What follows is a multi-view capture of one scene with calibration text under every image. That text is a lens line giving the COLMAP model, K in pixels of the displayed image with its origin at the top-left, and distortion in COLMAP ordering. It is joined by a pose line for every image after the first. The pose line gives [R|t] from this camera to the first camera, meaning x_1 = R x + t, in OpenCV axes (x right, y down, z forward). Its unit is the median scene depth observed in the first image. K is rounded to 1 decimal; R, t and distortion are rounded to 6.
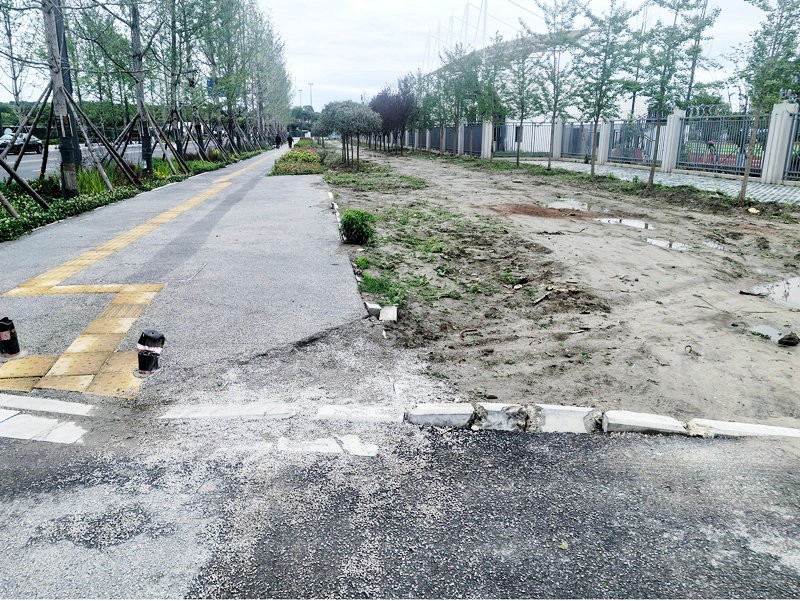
lens RADIAL K [[624.0, 0, 400.0], [0, 624.0, 300.5], [0, 0, 1]] dist [0.053428, -0.063157]
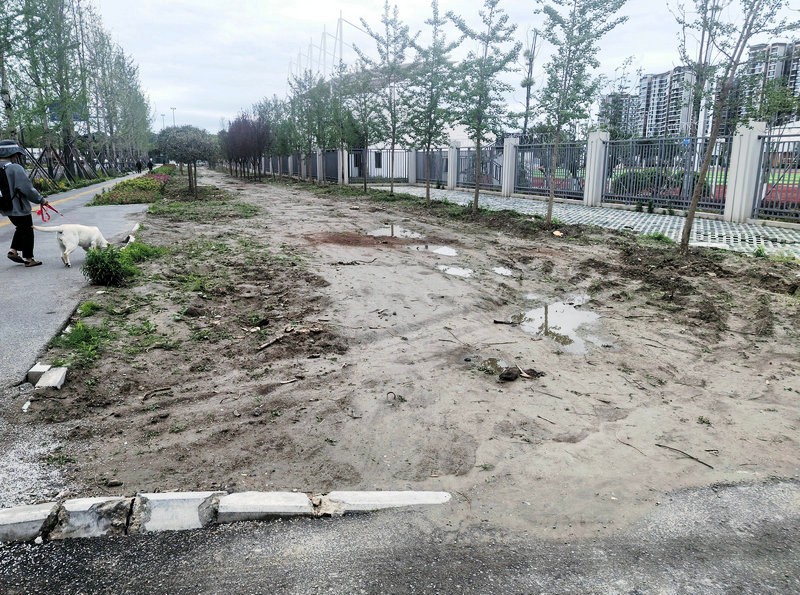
lens RADIAL K [[629.6, 0, 400.0], [0, 629.6, 297.5], [0, 0, 1]] dist [0.037902, -0.006393]
pose [[0.979969, -0.045947, 0.193776, 0.214650], [0.054675, 0.997705, -0.039932, -0.019969], [-0.191497, 0.049727, 0.980233, 0.066330]]
